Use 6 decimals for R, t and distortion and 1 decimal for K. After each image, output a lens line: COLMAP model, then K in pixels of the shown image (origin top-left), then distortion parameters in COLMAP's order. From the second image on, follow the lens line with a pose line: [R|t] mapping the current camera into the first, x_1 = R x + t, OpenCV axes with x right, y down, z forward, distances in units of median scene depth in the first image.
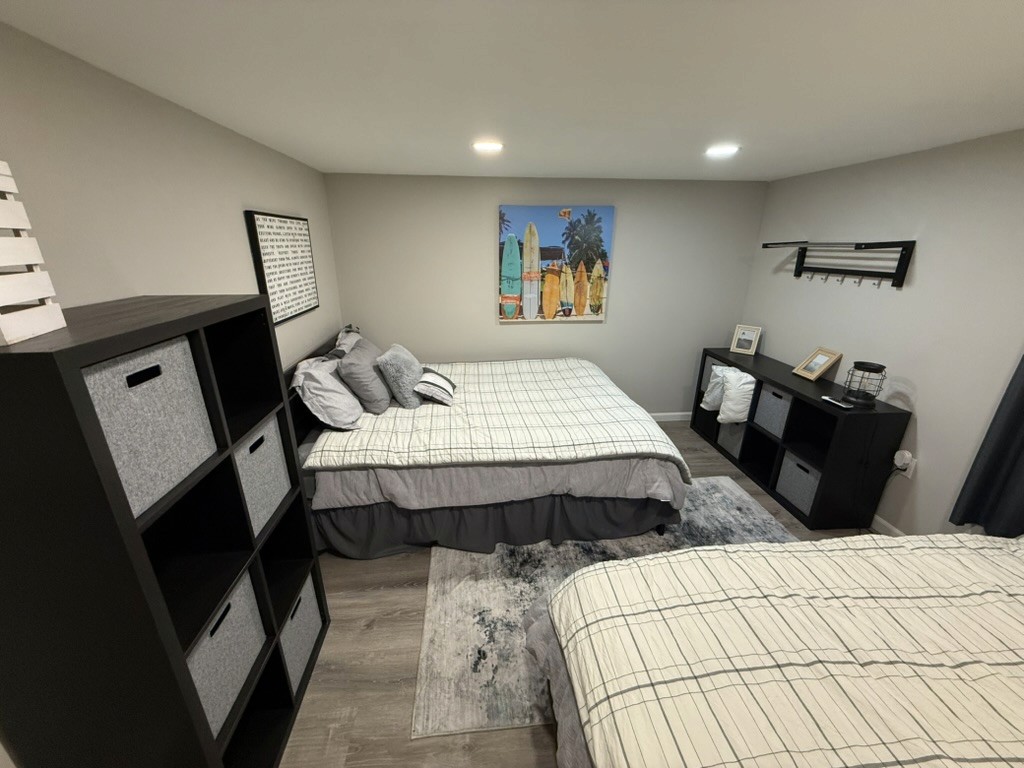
lens RADIAL K [[408.7, 0, 508.5], [0, 408.7, 384.0], [0, 0, 1]] dist [-0.000247, 0.000375]
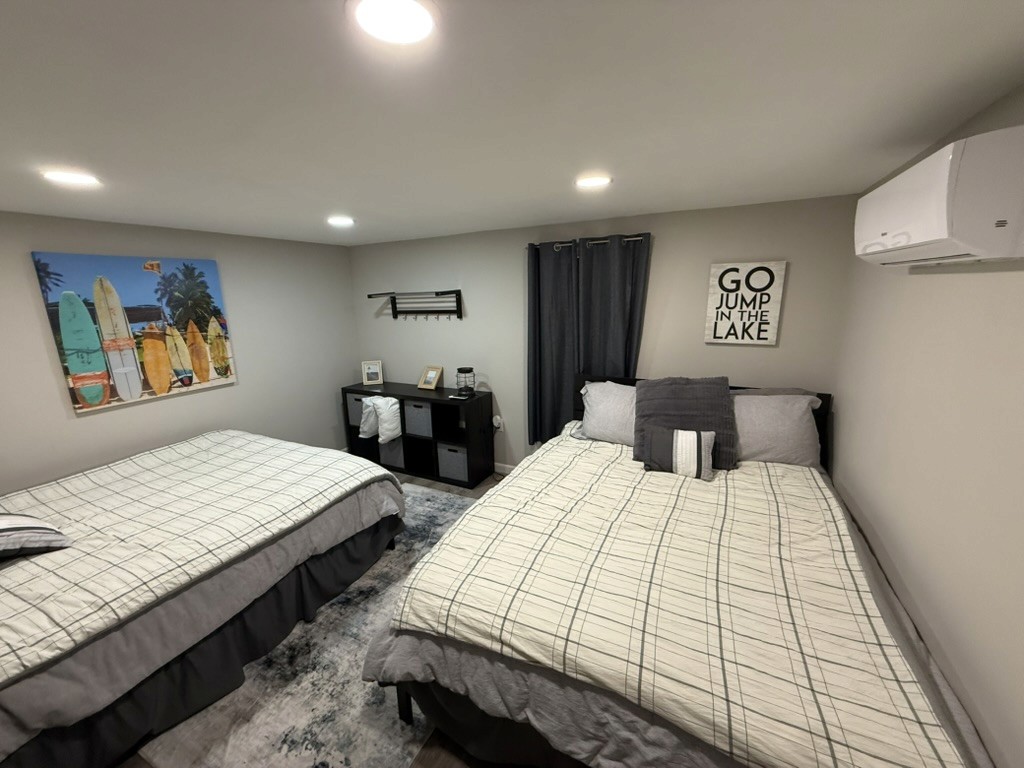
lens RADIAL K [[408.7, 0, 508.5], [0, 408.7, 384.0], [0, 0, 1]] dist [-0.000247, 0.000375]
pose [[0.530427, -0.205535, 0.822437, -0.250291], [0.307401, 0.950766, 0.039349, -0.002770], [-0.790033, 0.231946, 0.567494, 0.021044]]
